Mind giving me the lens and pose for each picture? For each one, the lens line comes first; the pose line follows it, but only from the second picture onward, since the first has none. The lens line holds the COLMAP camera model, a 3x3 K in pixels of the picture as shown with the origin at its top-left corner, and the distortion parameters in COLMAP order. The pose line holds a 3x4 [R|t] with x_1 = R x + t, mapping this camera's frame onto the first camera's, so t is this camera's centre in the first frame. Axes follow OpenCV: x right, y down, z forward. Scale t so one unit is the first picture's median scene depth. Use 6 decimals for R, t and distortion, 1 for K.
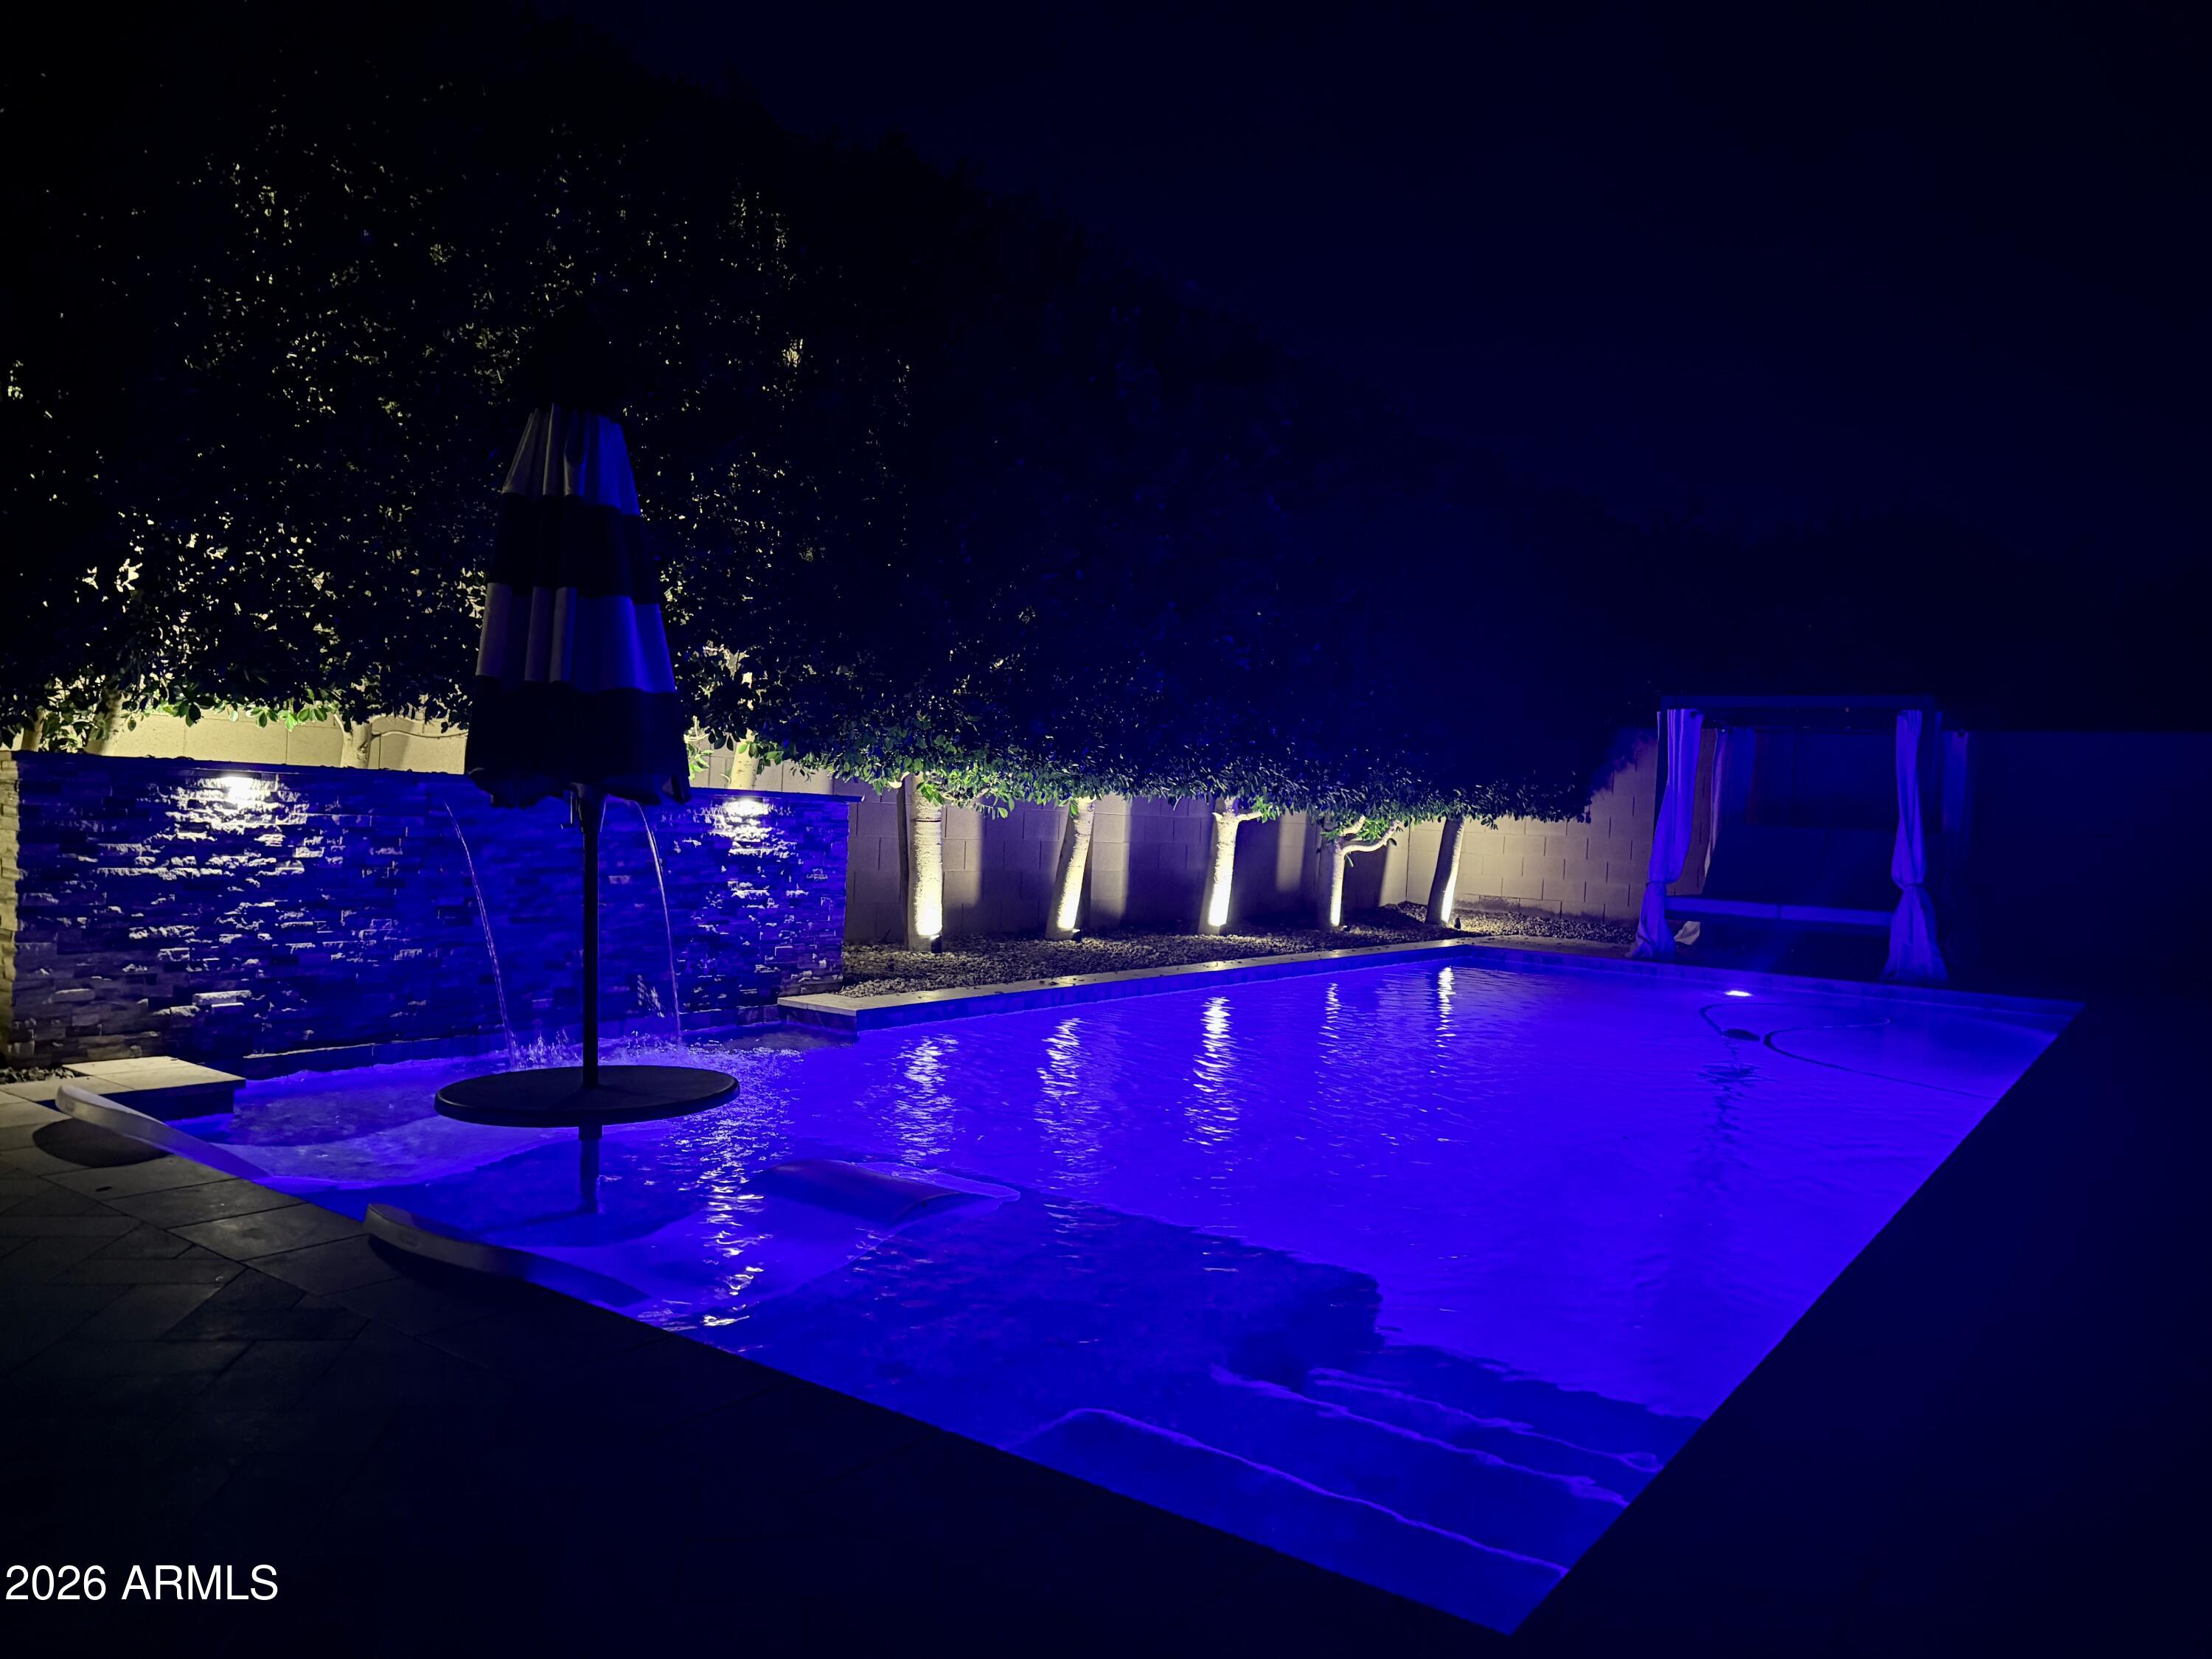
lens RADIAL K [[1512.1, 0, 1106.0], [0, 1512.1, 829.5], [0, 0, 1]] dist [0.135491, -0.190301]
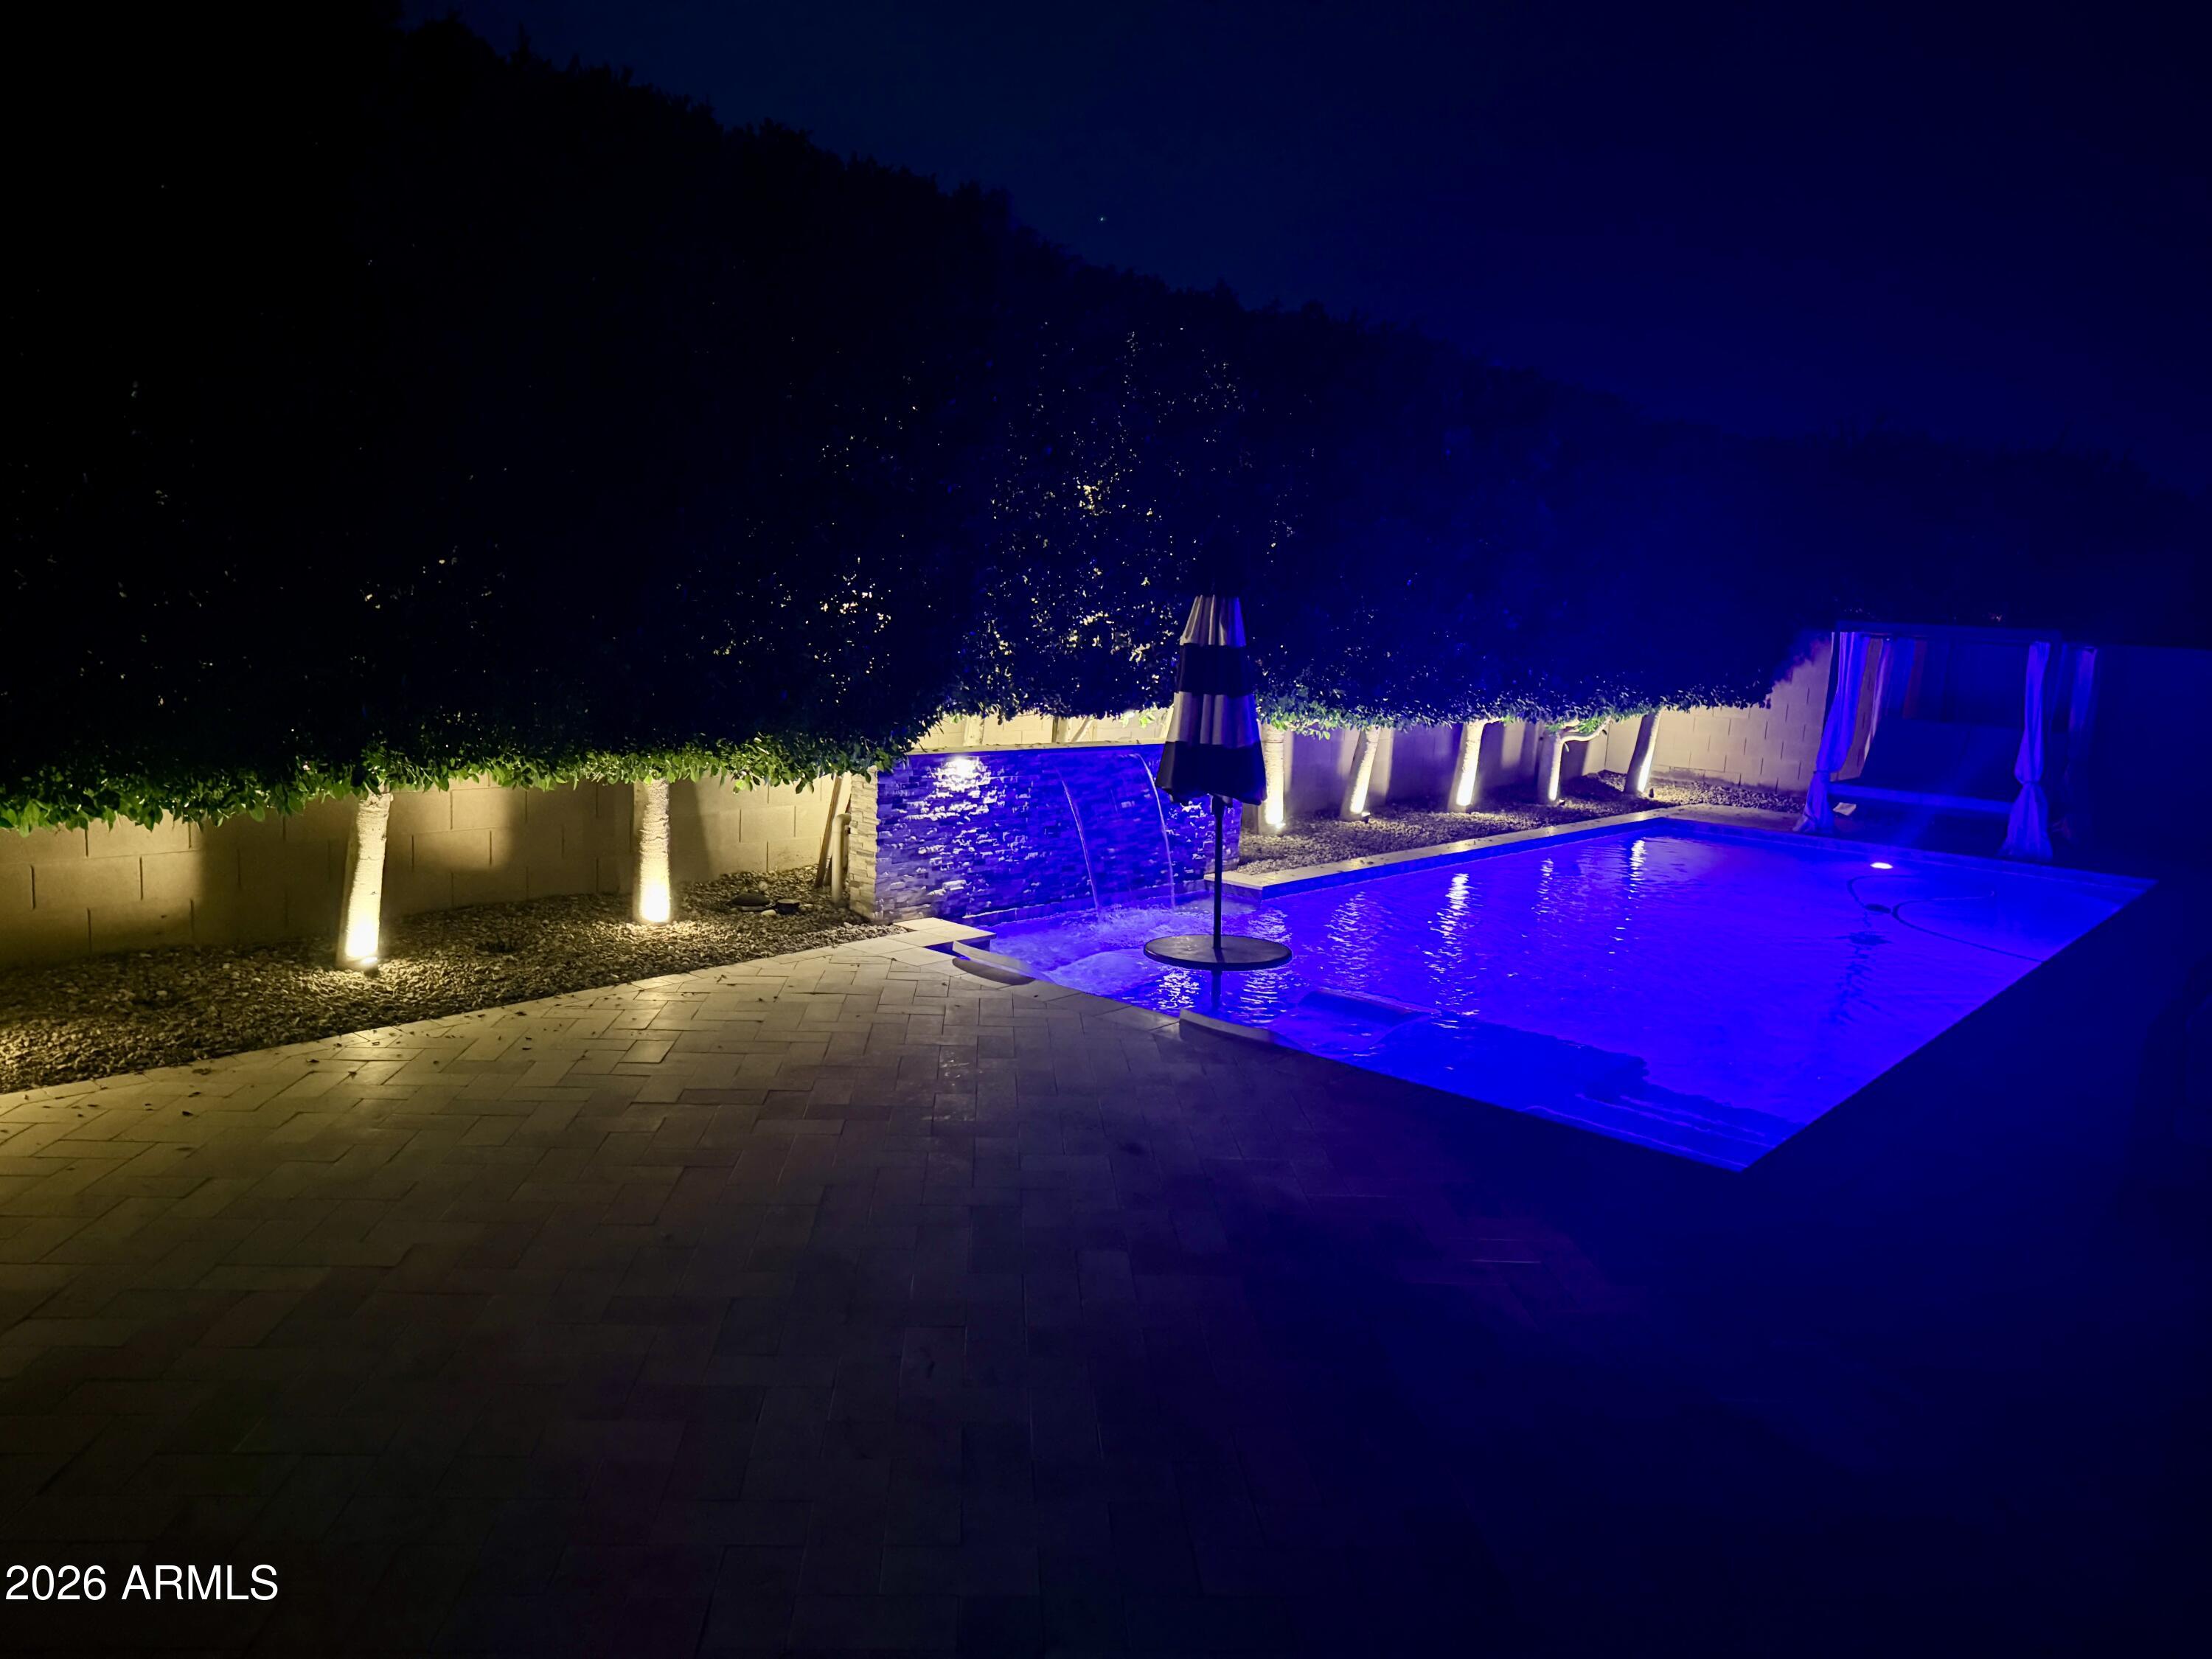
lens RADIAL K [[1523.6, 0, 1106.0], [0, 1523.6, 829.5], [0, 0, 1]] dist [0.027007, -0.001499]
pose [[0.995085, 0.015867, -0.097746, -0.123434], [-0.003638, 0.992270, 0.124043, -0.090991], [0.098959, -0.123078, 0.987451, -0.370642]]
